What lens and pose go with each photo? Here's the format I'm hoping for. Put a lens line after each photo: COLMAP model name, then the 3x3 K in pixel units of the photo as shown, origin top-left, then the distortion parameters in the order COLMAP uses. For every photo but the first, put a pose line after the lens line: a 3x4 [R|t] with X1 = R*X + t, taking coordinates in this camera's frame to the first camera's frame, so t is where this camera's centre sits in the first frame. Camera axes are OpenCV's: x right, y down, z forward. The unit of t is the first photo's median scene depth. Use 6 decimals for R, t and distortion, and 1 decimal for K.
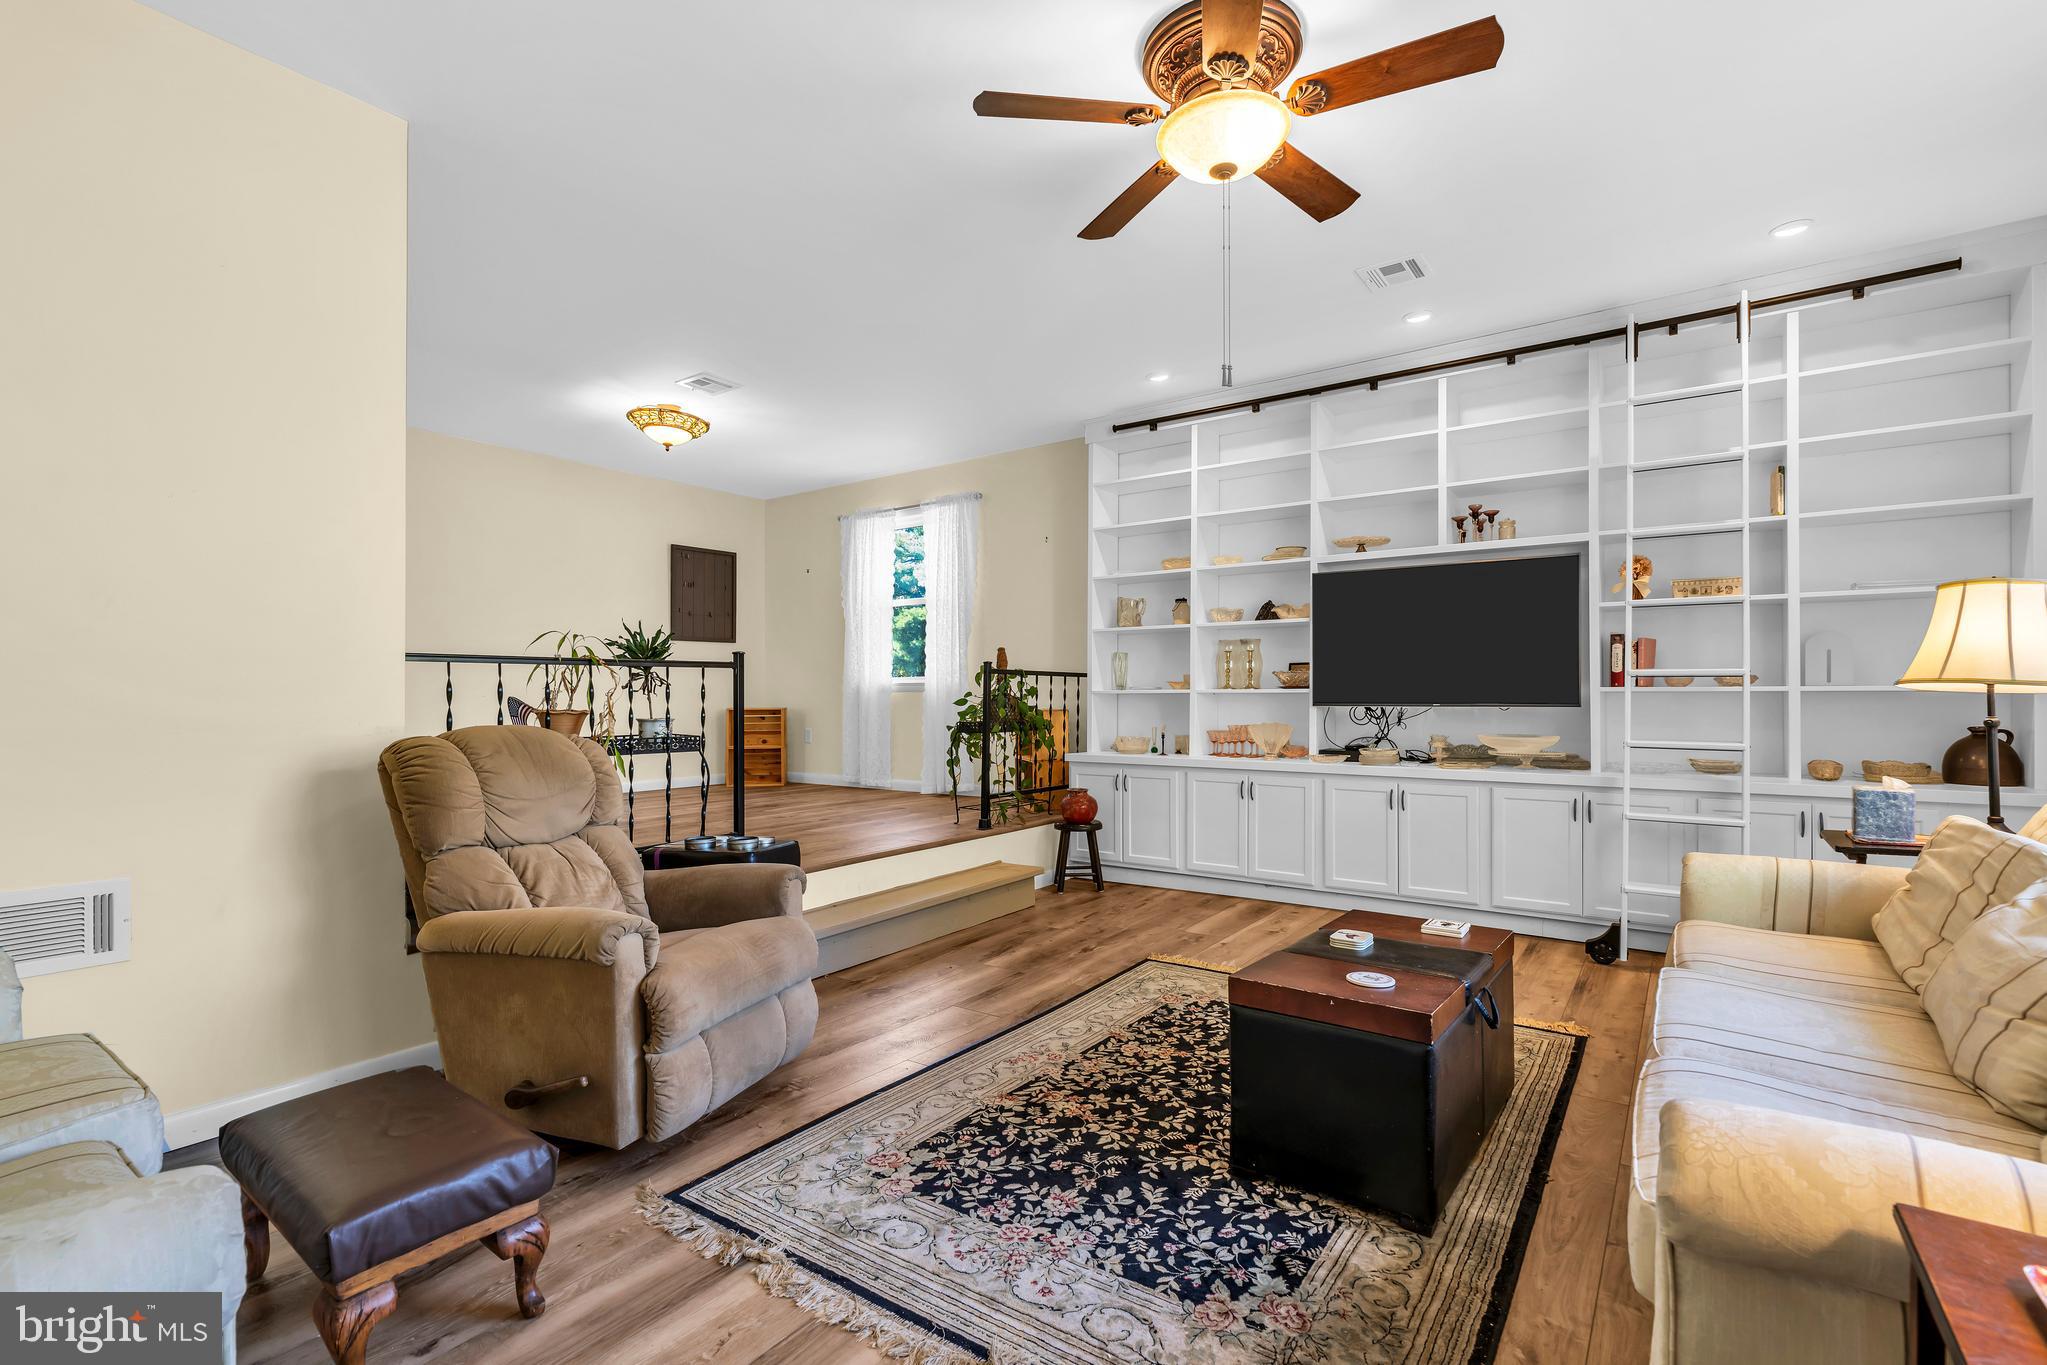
lens RADIAL K [[923.4, 0, 1029.5], [0, 923.4, 694.1], [0, 0, 1]] dist [-0.000682, 0.000492]
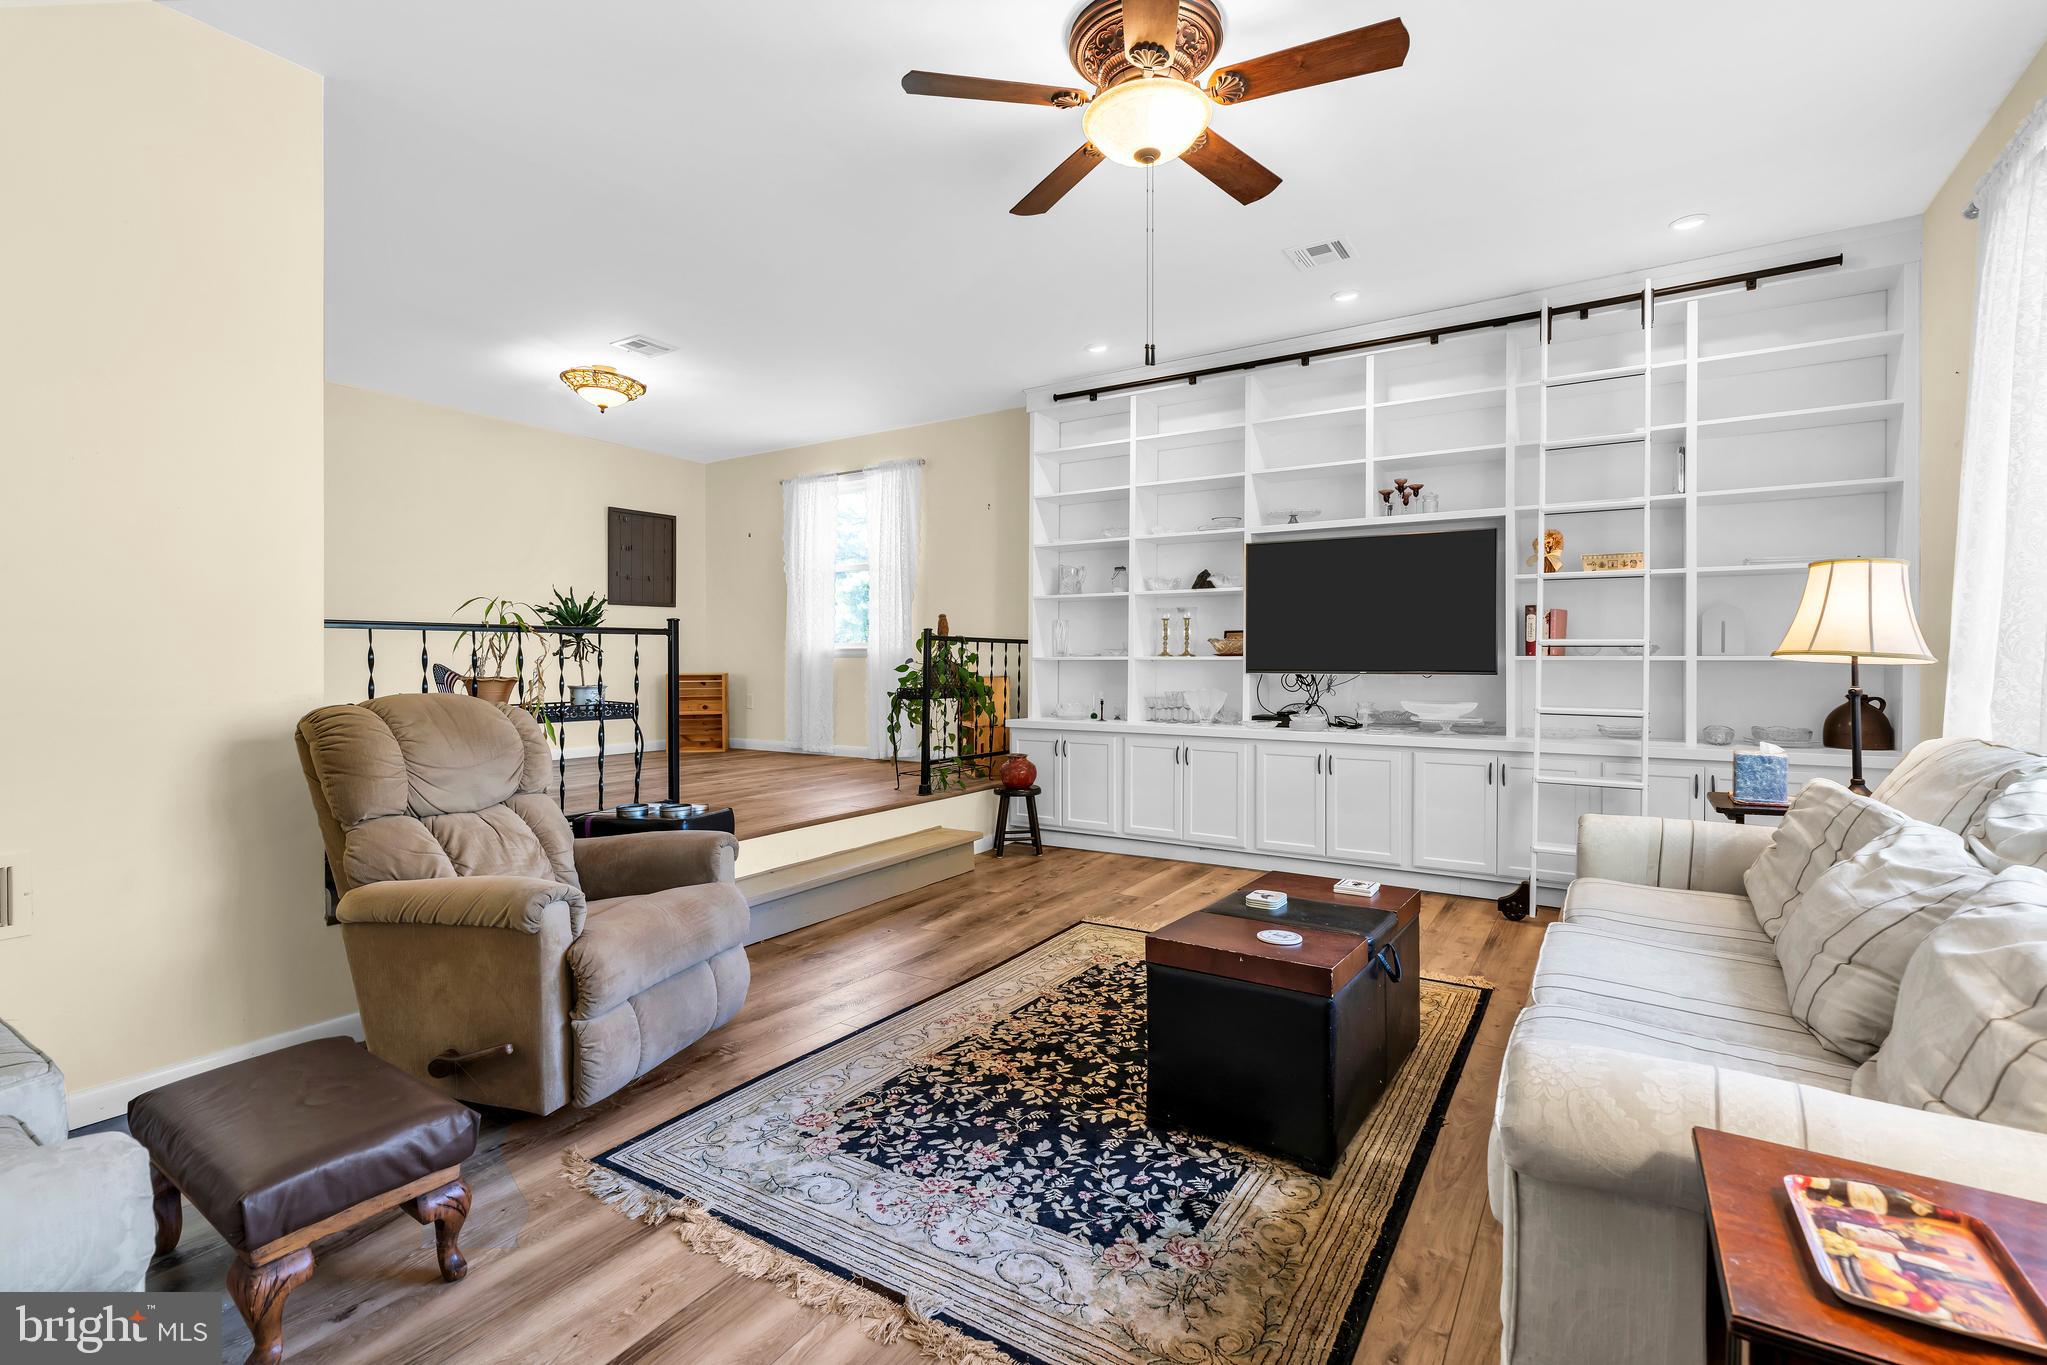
lens RADIAL K [[925.7, 0, 1029.3], [0, 925.7, 666.5], [0, 0, 1]] dist [-0.002001, 0.001100]
pose [[0.998618, 0.001863, 0.052525, 0.020964], [-0.002325, 0.999959, 0.008745, -0.004853], [-0.052507, -0.008855, 0.998581, -0.022594]]
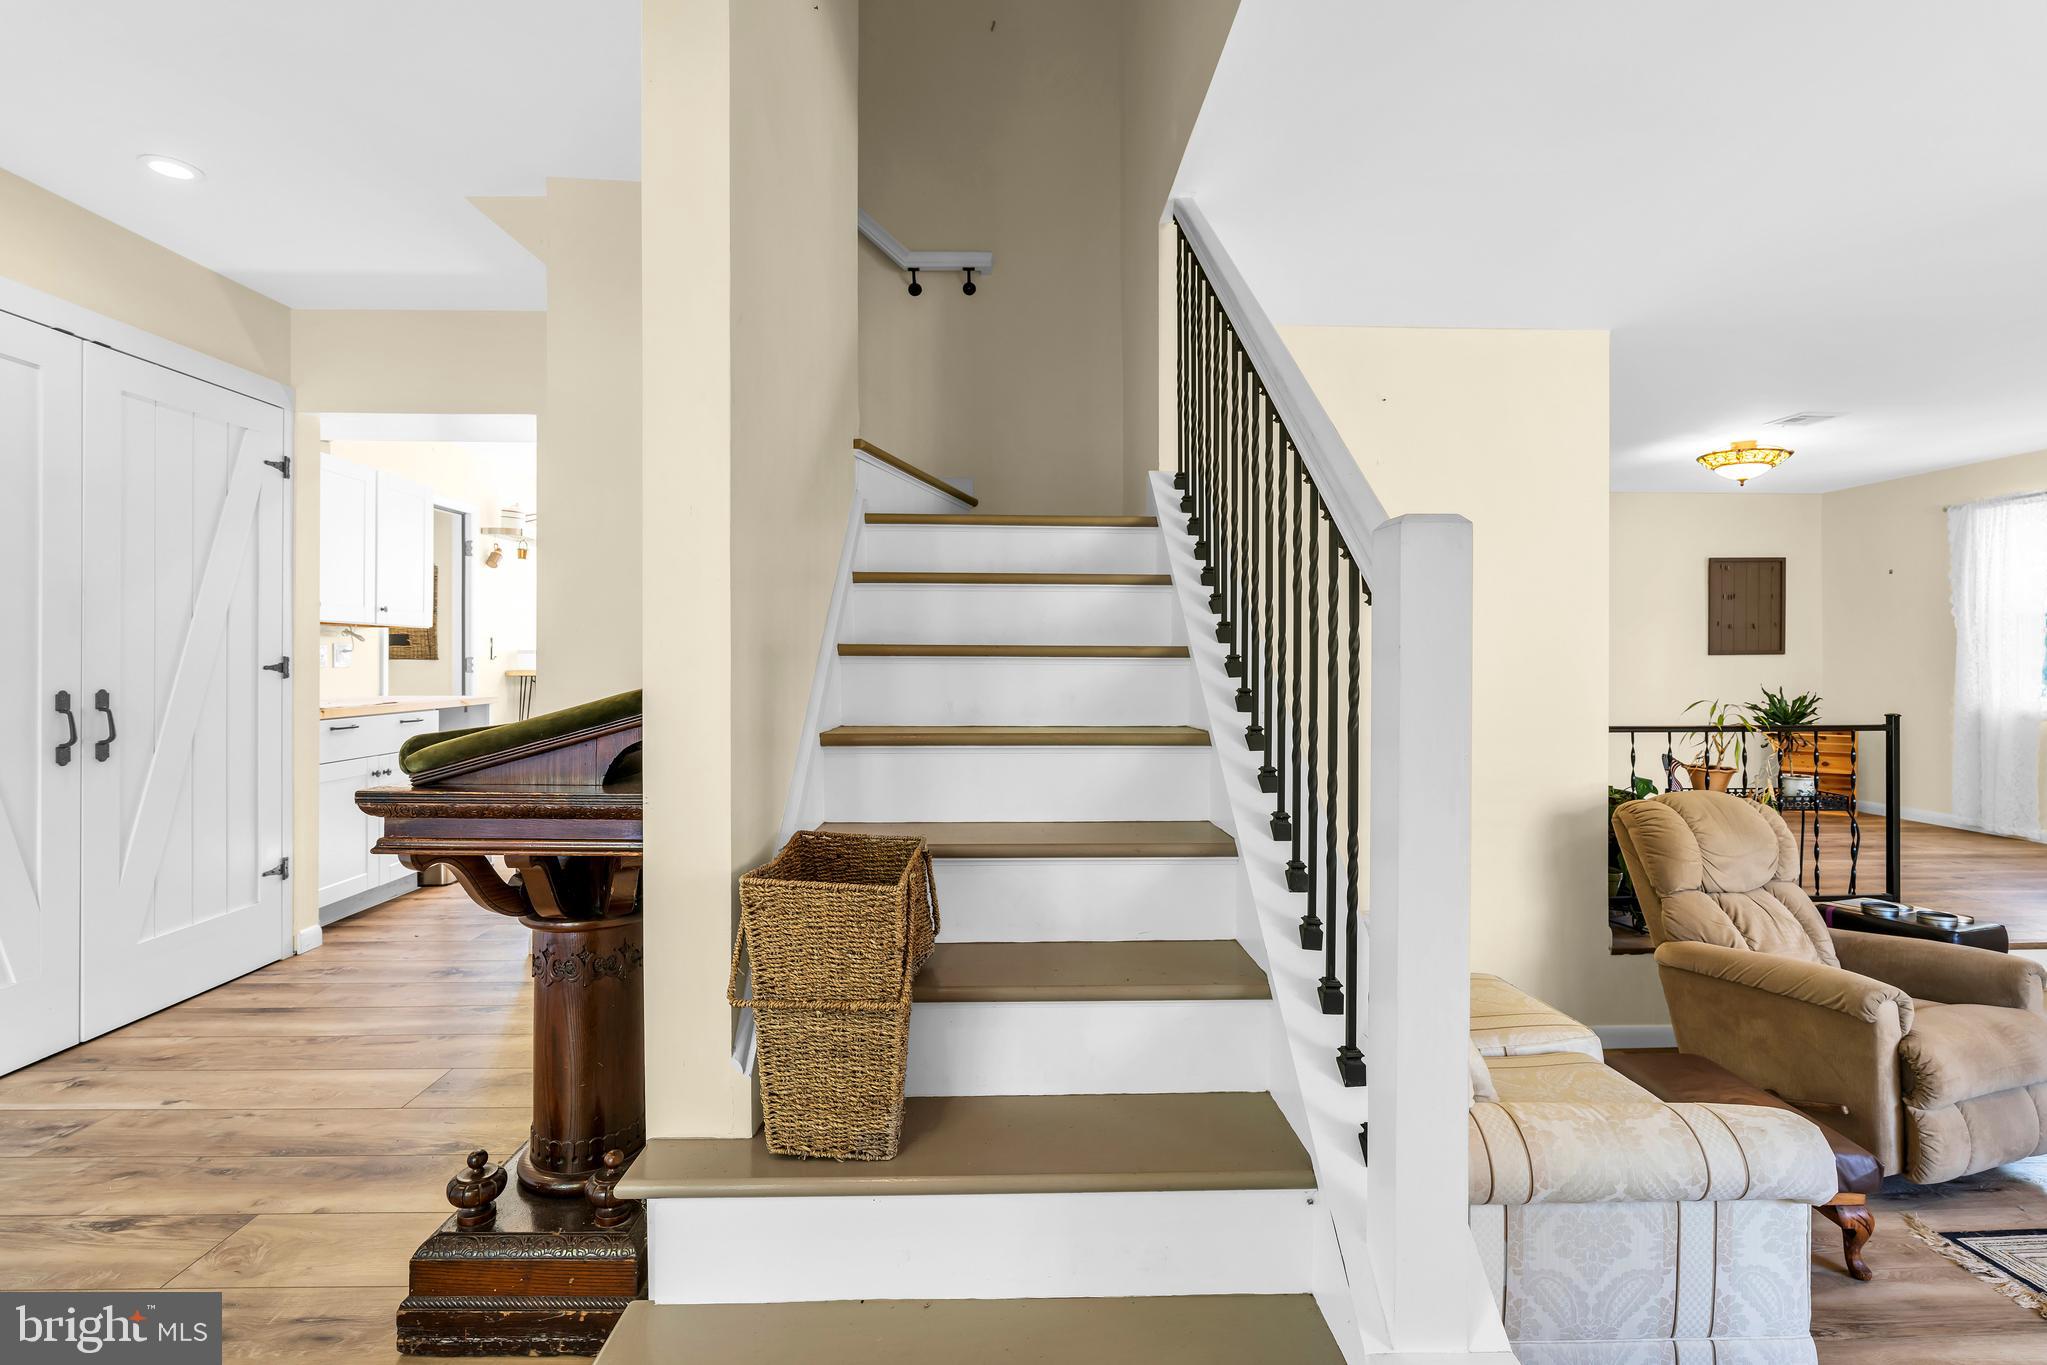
lens RADIAL K [[925.7, 0, 1029.3], [0, 925.7, 666.5], [0, 0, 1]] dist [-0.002001, 0.001100]
pose [[0.609286, 0.002730, -0.792946, -0.117494], [0.001748, 0.999987, 0.004786, -0.133359], [0.792948, -0.004302, 0.609274, -0.450723]]
